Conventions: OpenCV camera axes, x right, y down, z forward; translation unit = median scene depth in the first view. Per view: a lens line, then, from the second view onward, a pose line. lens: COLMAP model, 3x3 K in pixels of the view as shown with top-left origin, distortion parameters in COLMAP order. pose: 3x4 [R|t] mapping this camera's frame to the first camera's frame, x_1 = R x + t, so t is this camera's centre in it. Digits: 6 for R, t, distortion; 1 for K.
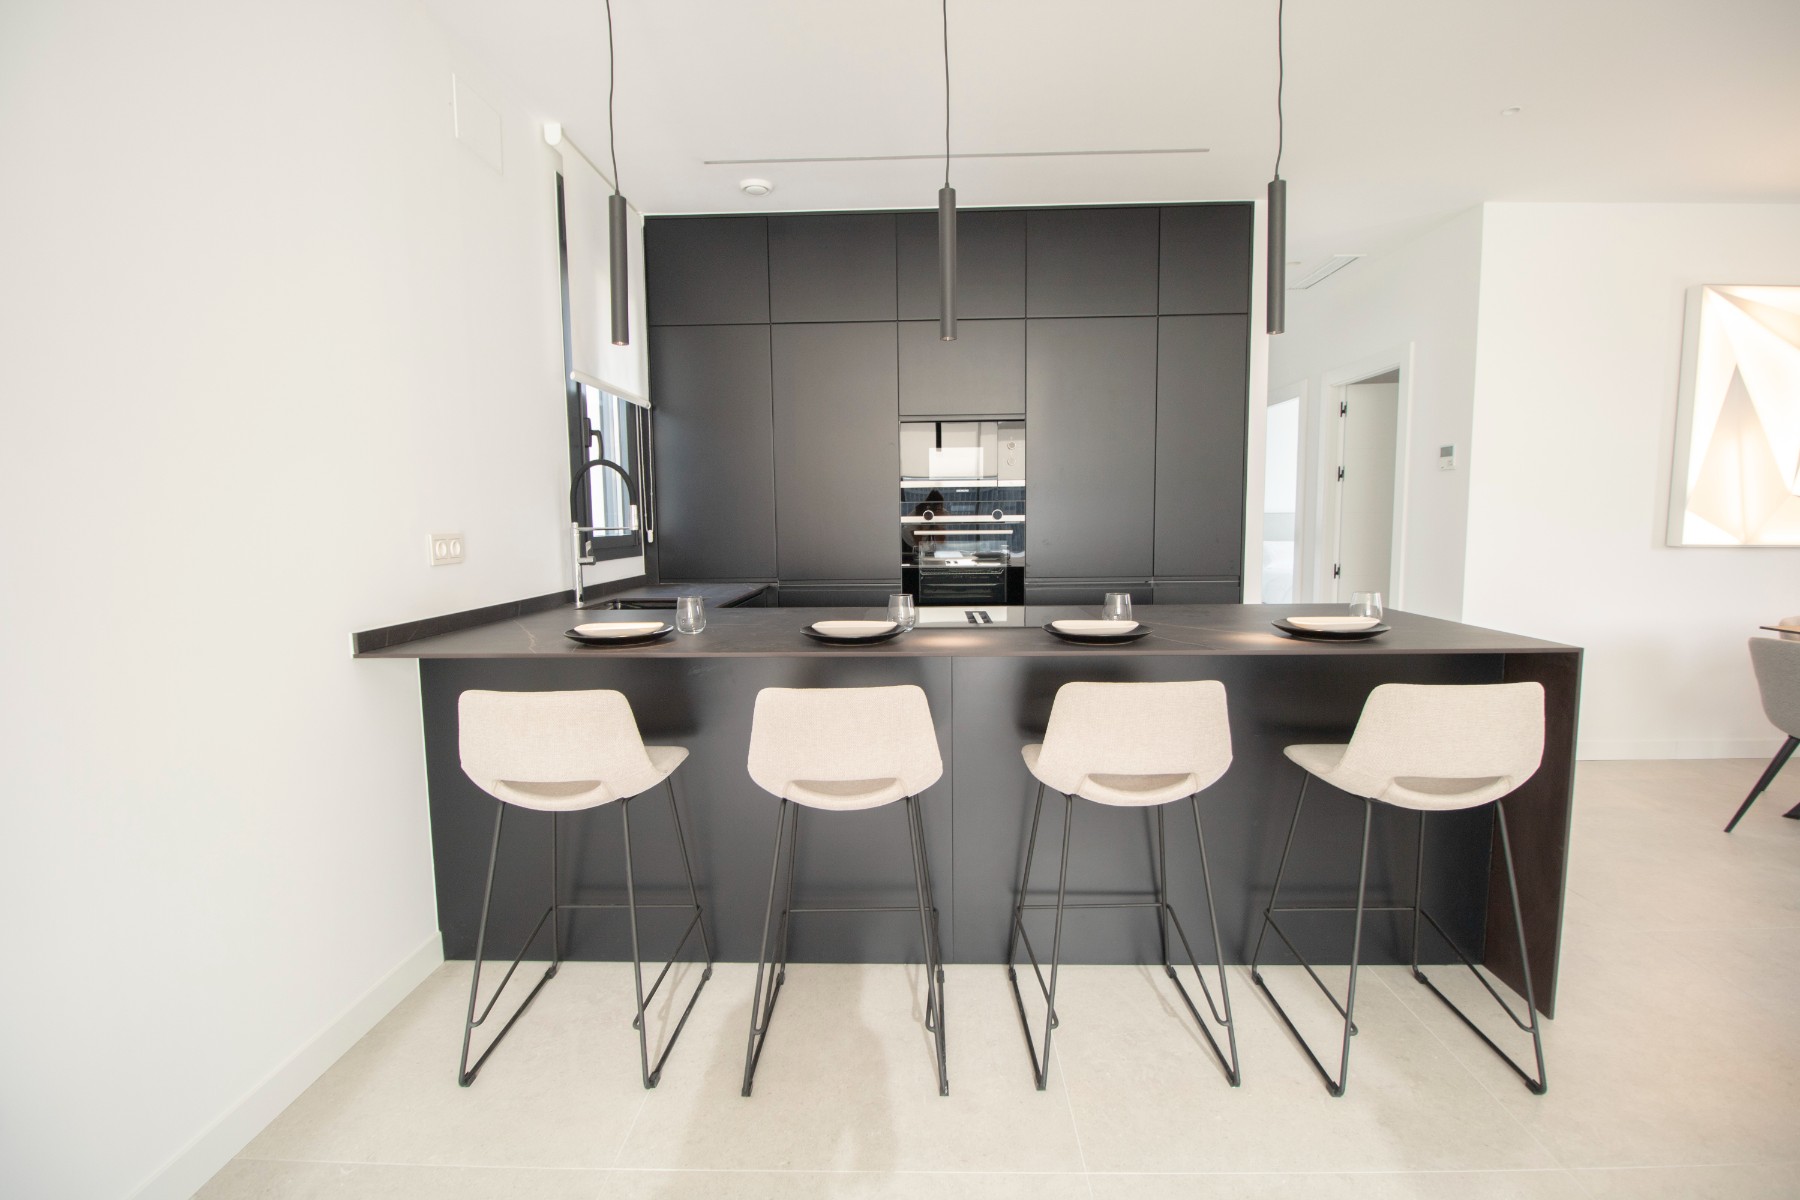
lens RADIAL K [[824.7, 0, 900.0], [0, 824.7, 600.0], [0, 0, 1]] dist [-0.034262, 0.000430]
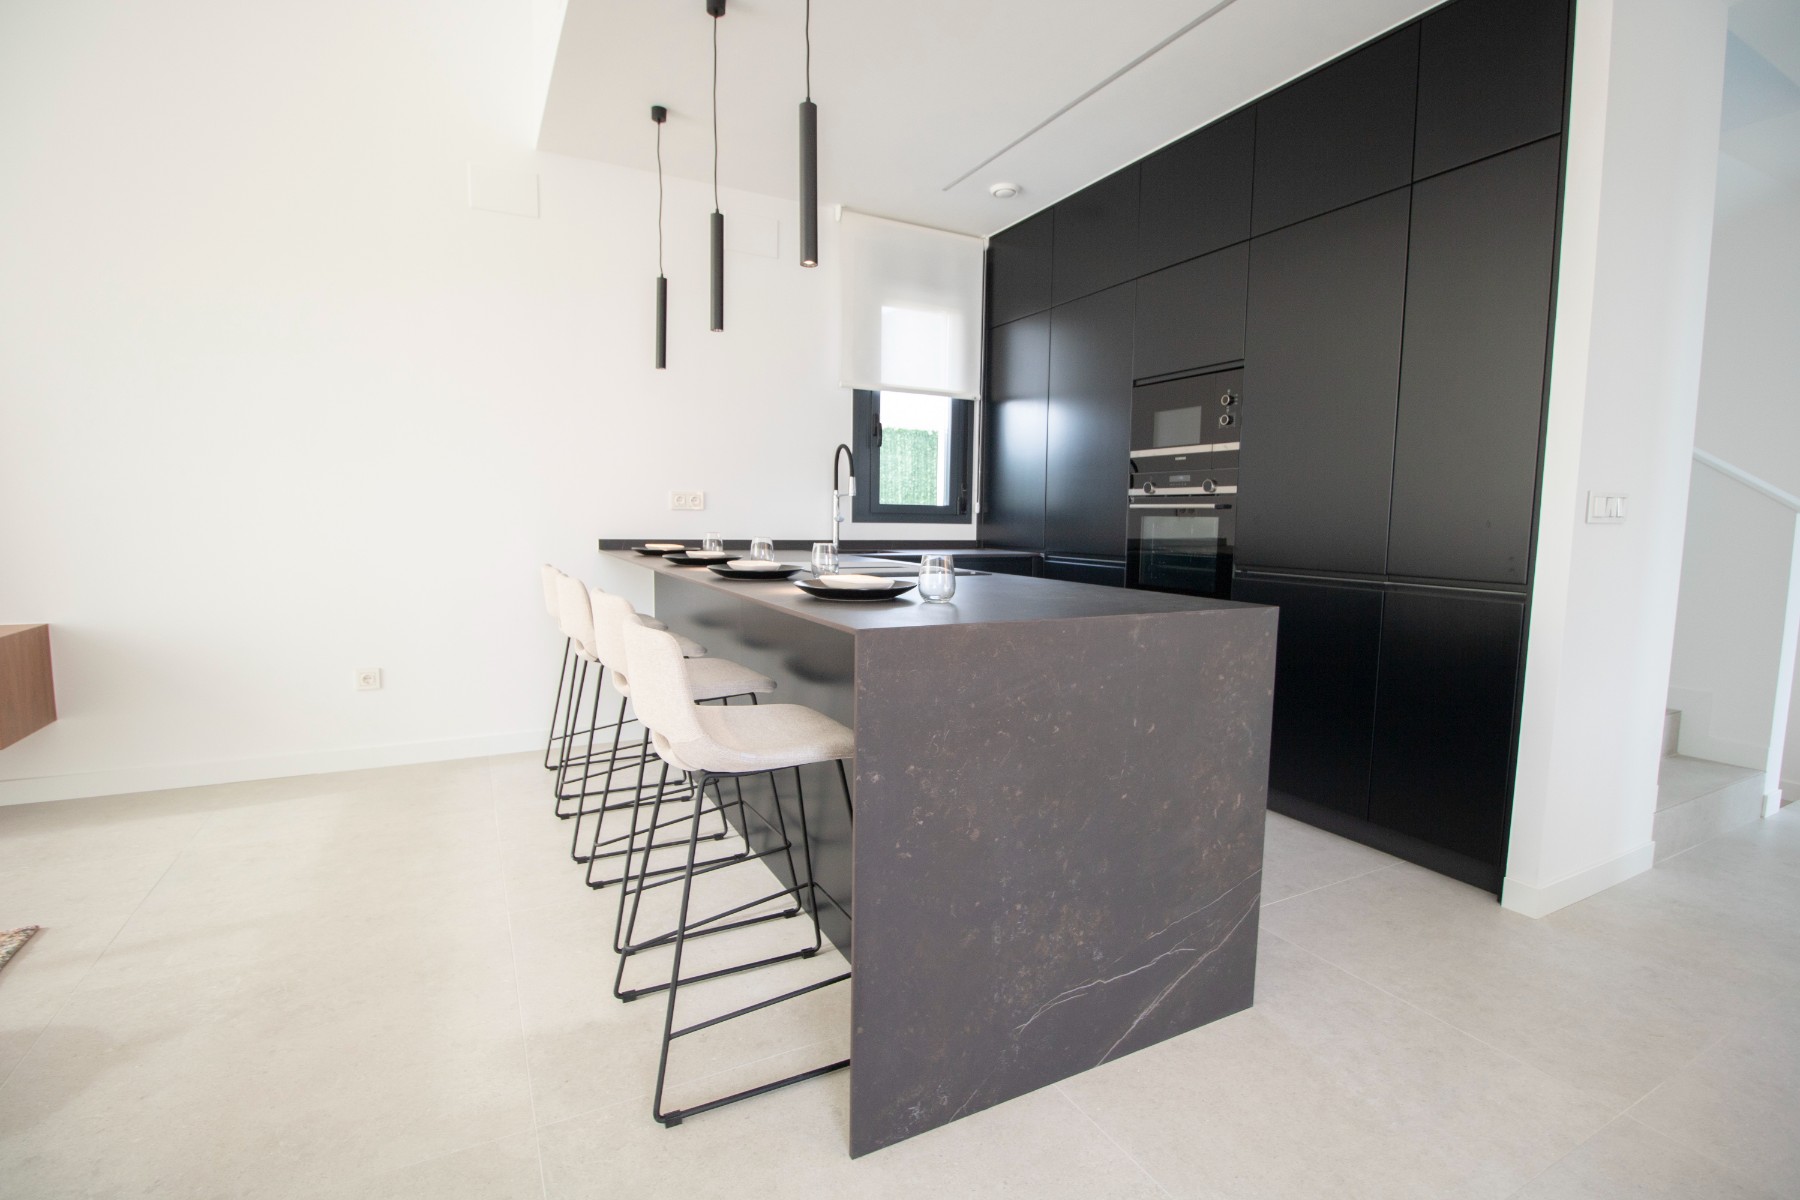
lens RADIAL K [[824.7, 0, 900.0], [0, 824.7, 600.0], [0, 0, 1]] dist [-0.034262, 0.000430]
pose [[0.494807, 0.105183, -0.862614, 0.707449], [-0.105515, 0.992575, 0.060505, -0.005914], [0.862573, 0.061080, 0.502232, 0.329670]]
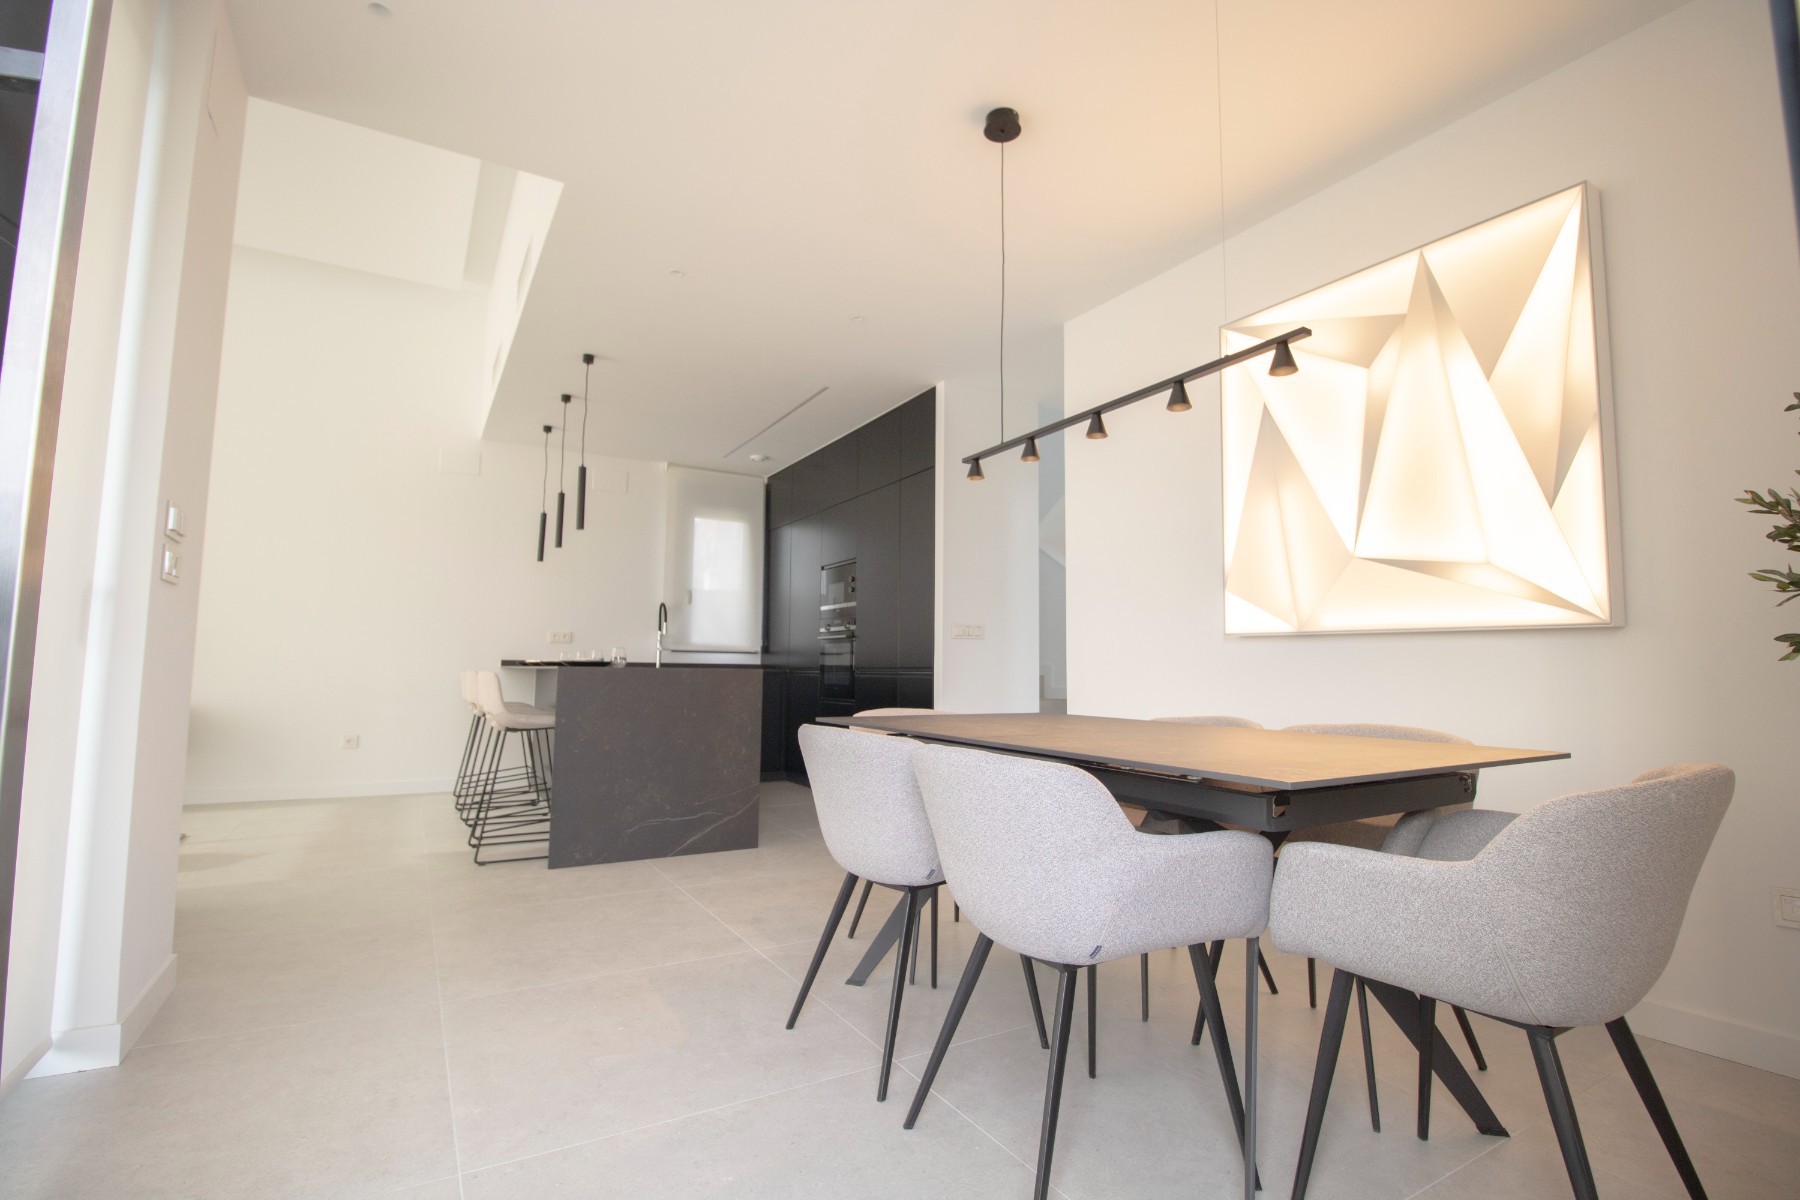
lens RADIAL K [[816.2, 0, 900.0], [0, 816.2, 600.0], [0, 0, 1]] dist [0.002146, 0.000107]
pose [[0.539111, -0.054063, -0.840498, 1.494423], [-0.096048, 0.987481, -0.125124, 0.029972], [0.836741, 0.148183, 0.527169, 0.294643]]
